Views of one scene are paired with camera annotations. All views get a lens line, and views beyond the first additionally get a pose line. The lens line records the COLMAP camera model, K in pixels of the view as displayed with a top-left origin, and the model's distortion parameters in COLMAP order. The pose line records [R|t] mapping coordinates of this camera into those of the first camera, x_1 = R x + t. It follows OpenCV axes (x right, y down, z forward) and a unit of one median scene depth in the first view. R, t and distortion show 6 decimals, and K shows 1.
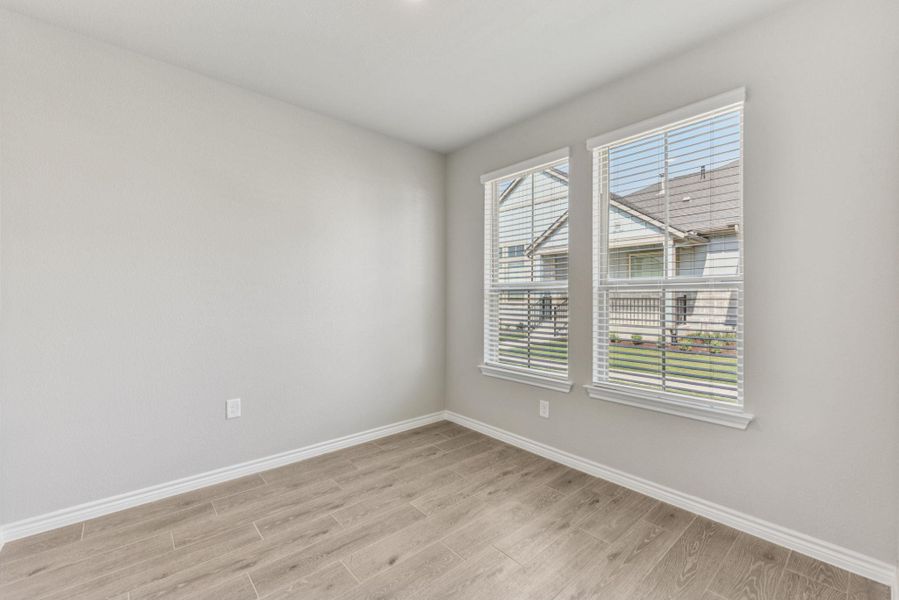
lens RADIAL K [[373.3, 0, 446.9], [0, 373.3, 303.0], [0, 0, 1]] dist [-0.000098, 0.000090]
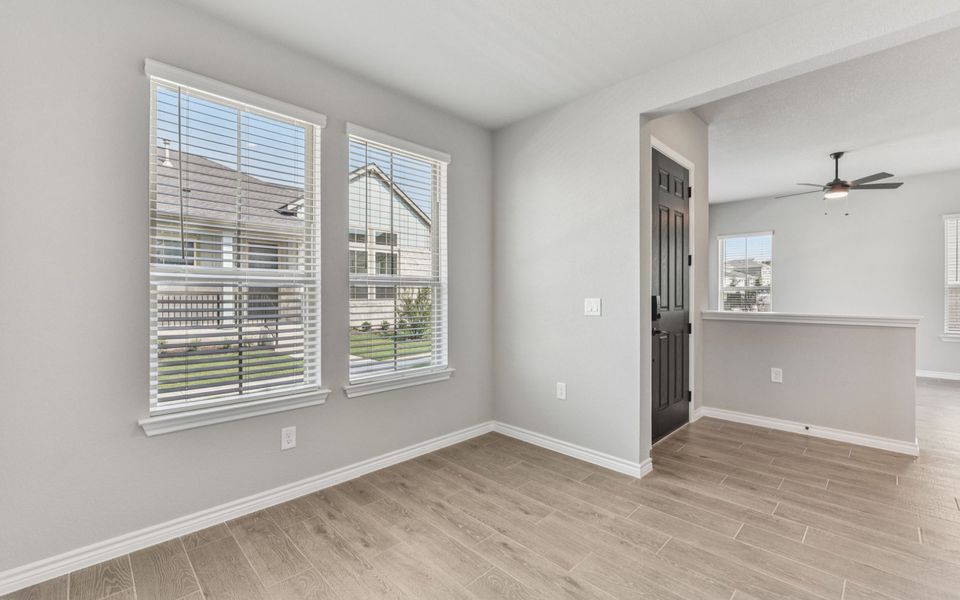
lens RADIAL K [[413.9, 0, 480.0], [0, 413.9, 300.0], [0, 0, 1]] dist [0.000301, -0.000005]
pose [[-0.071167, -0.018911, 0.997285, -0.696874], [0.005745, 0.999796, 0.019369, -0.013661], [-0.997448, 0.007108, -0.071044, 0.768502]]
